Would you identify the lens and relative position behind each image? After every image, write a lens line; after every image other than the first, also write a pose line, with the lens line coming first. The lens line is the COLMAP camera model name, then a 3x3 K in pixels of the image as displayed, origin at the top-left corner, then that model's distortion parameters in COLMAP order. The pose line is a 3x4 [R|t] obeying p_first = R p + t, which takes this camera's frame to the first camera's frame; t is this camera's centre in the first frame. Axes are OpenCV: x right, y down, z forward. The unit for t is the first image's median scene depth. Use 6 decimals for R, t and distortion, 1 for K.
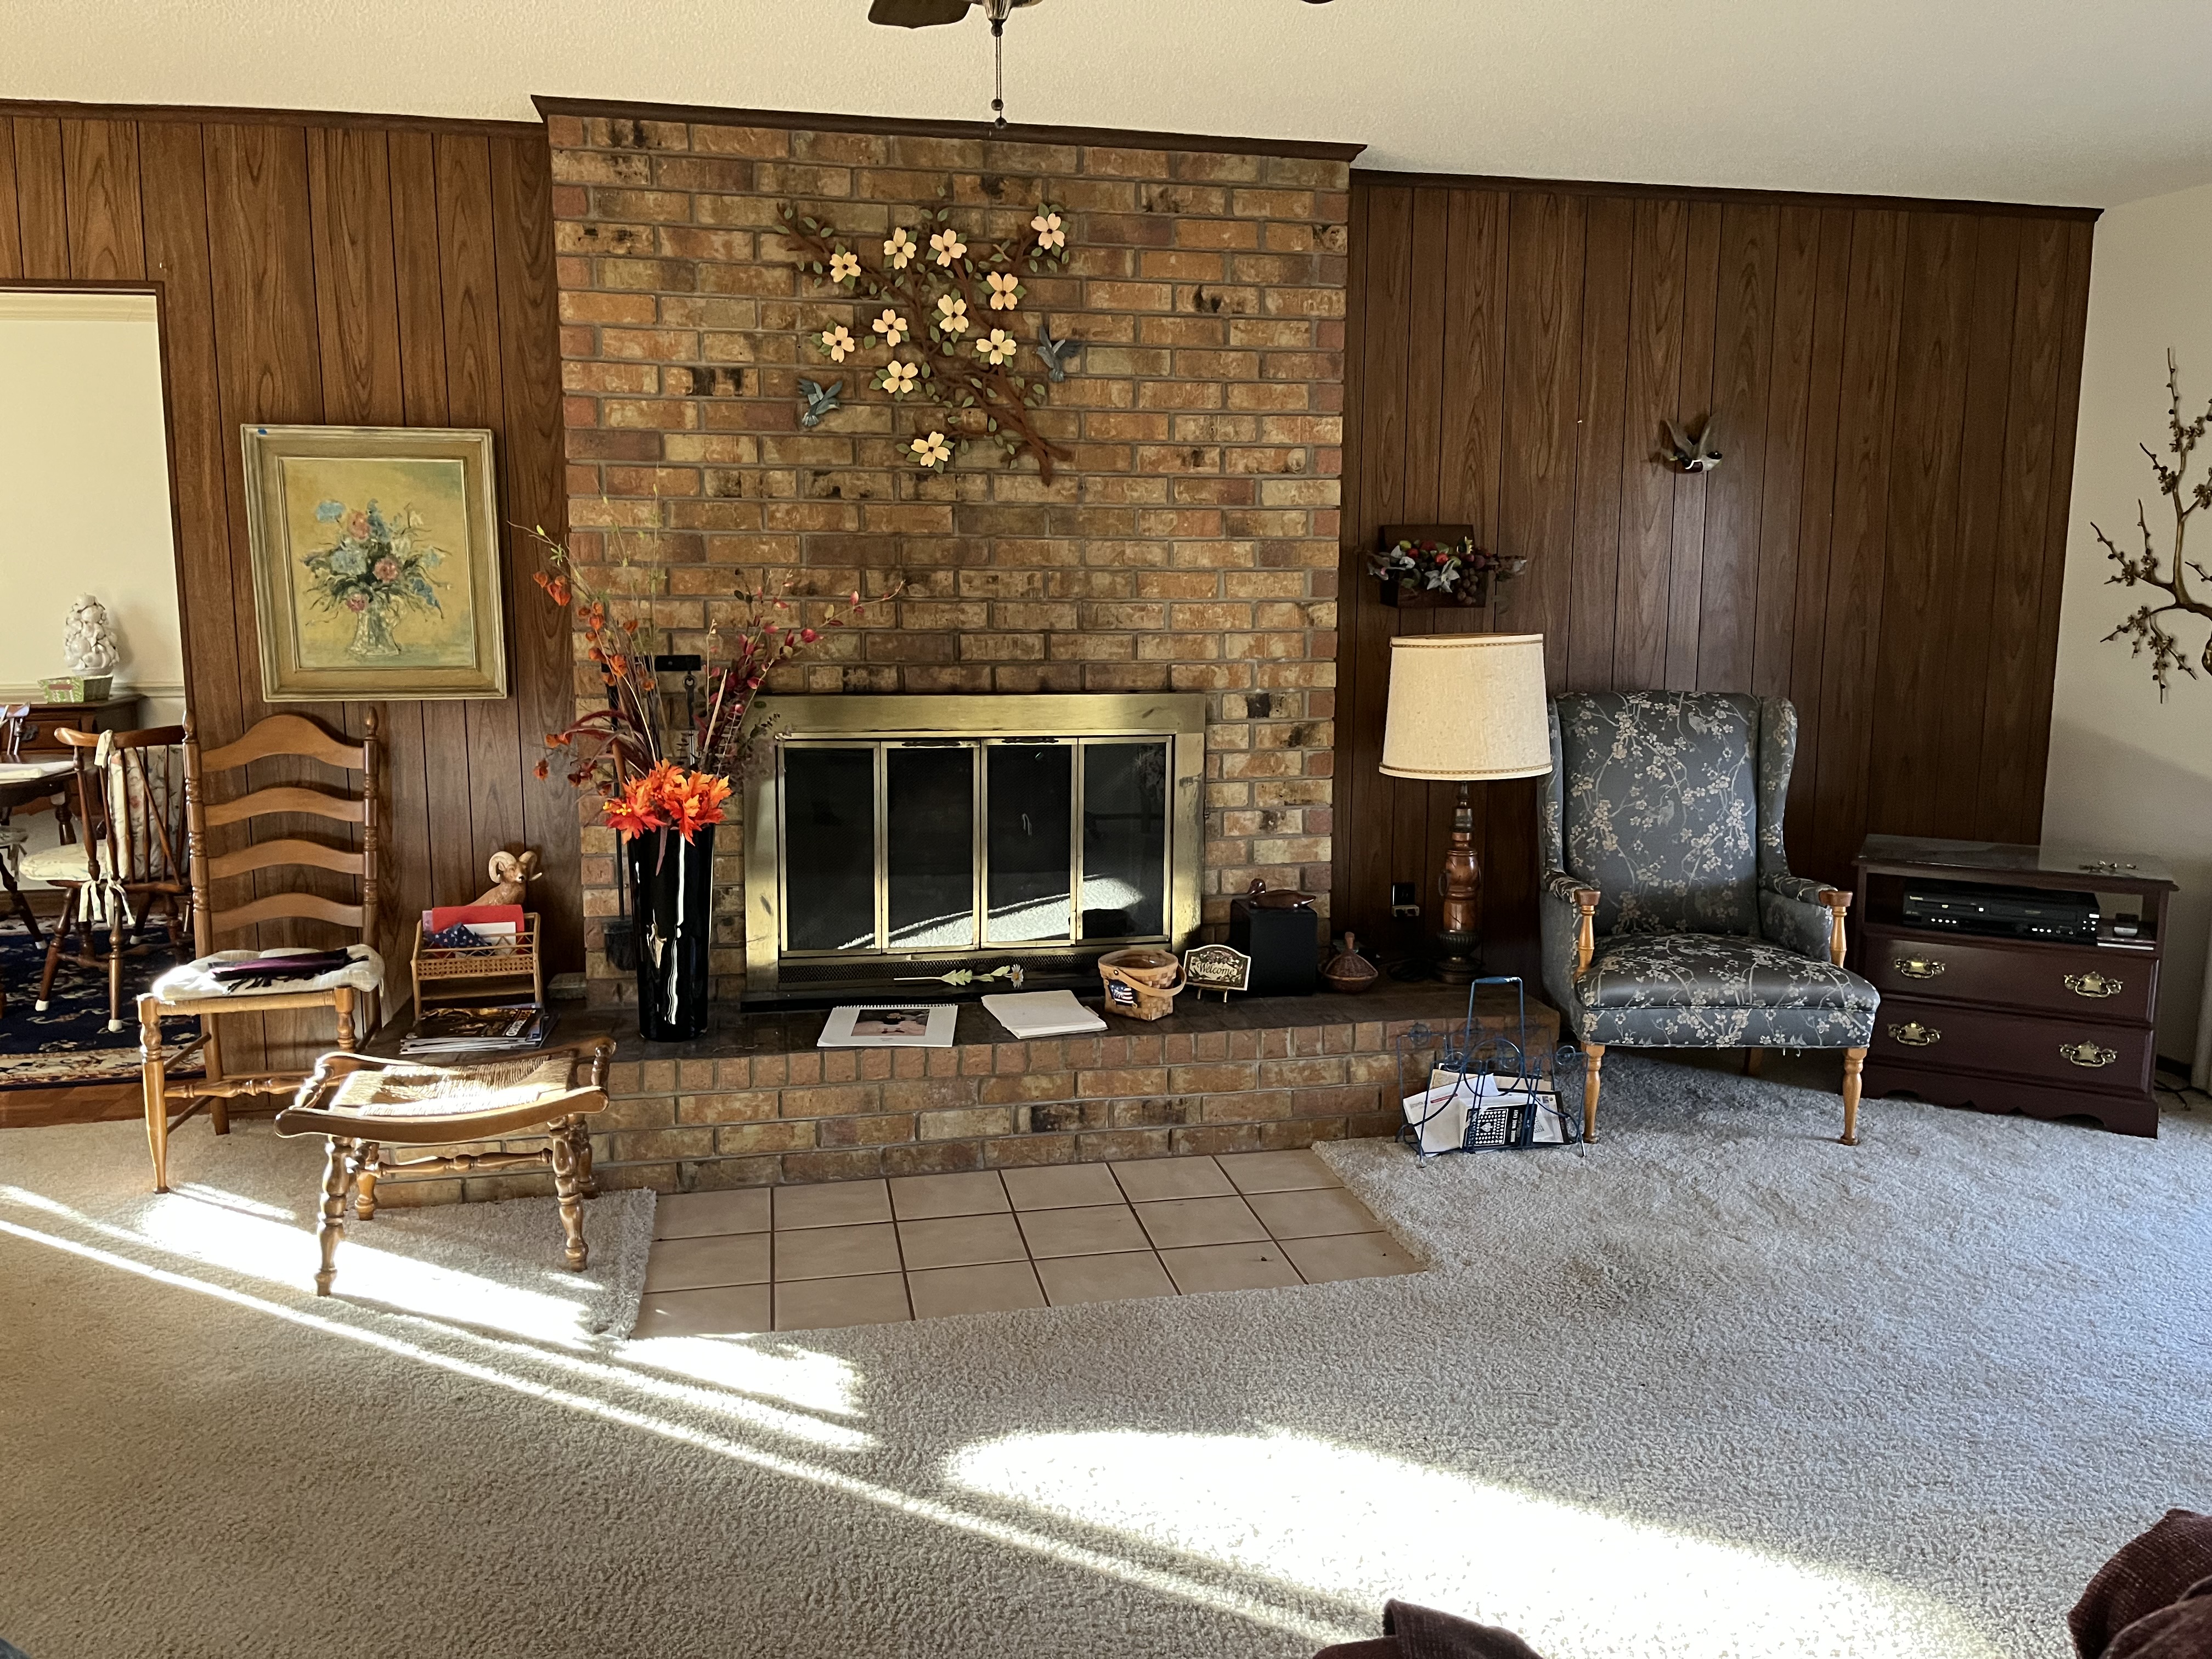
lens RADIAL K [[1658.4, 0, 1123.5], [0, 1658.4, 817.6], [0, 0, 1]] dist [0.074019, -0.096815]
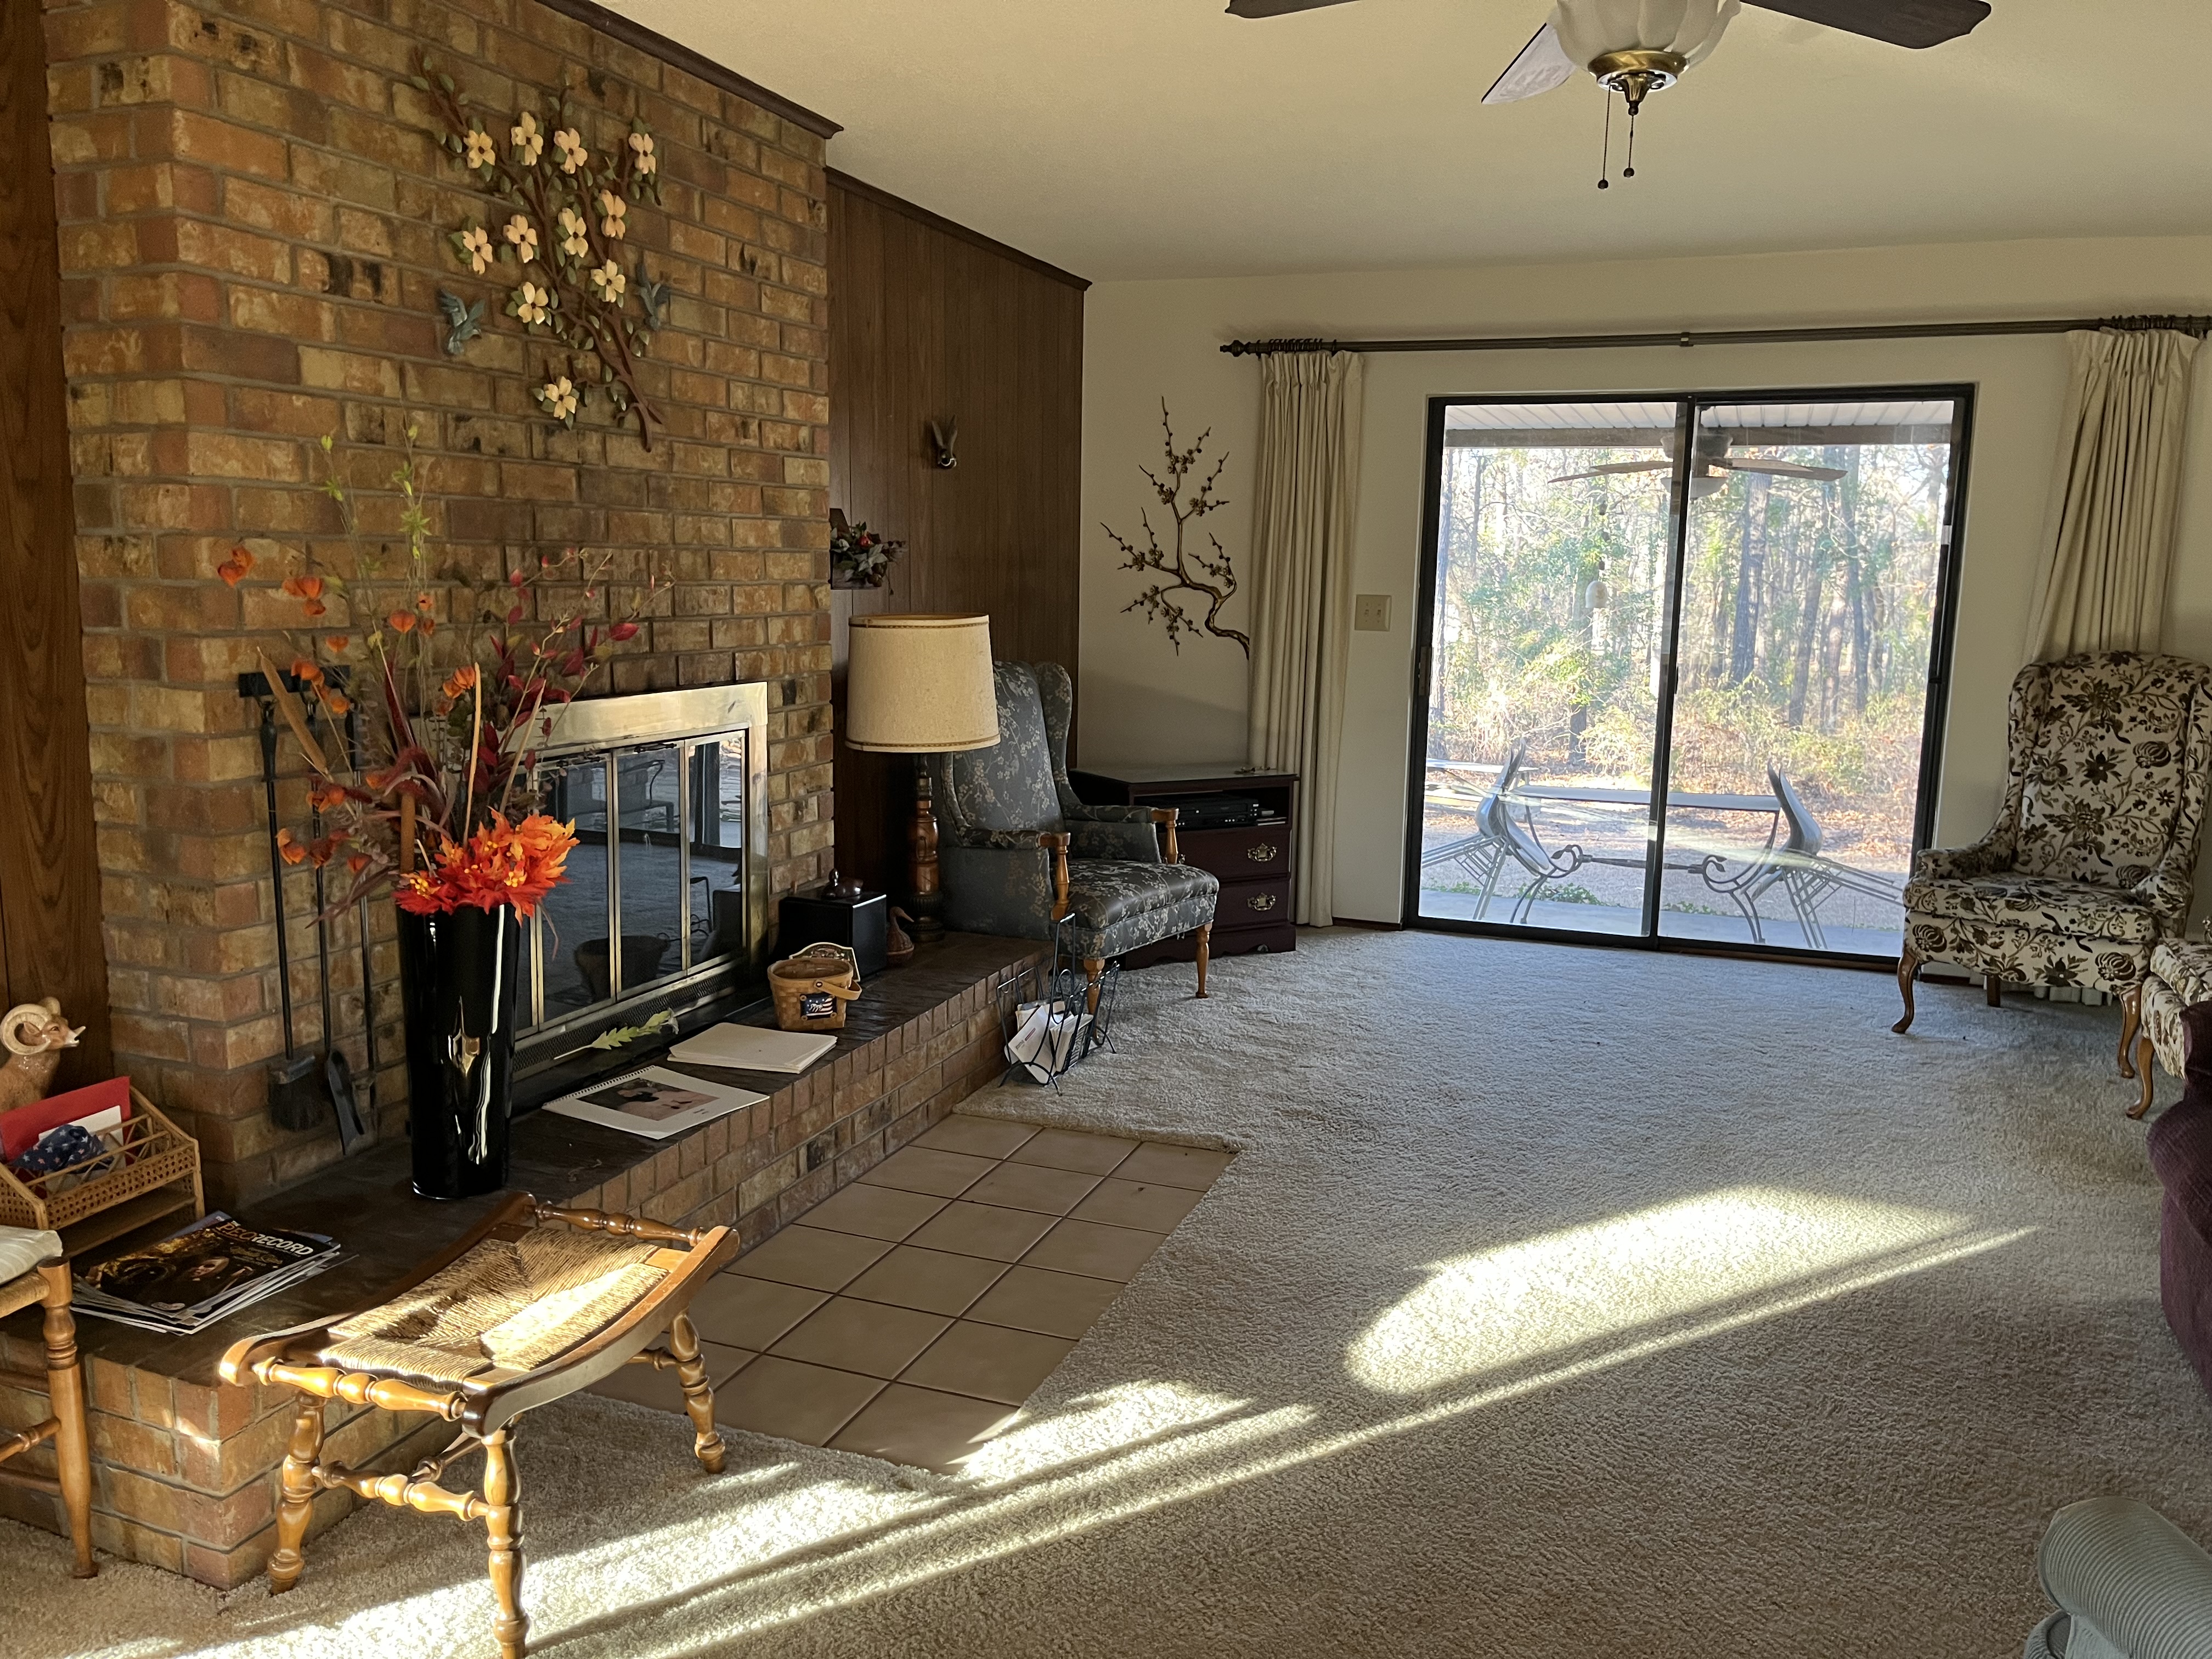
lens RADIAL K [[1665.3, 0, 1105.8], [0, 1665.3, 843.9], [0, 0, 1]] dist [0.020062, -0.003565]
pose [[0.538016, -0.135080, 0.832041, -0.682811], [0.107227, 0.990025, 0.091393, -0.052959], [-0.836087, 0.040047, 0.547134, 0.347144]]
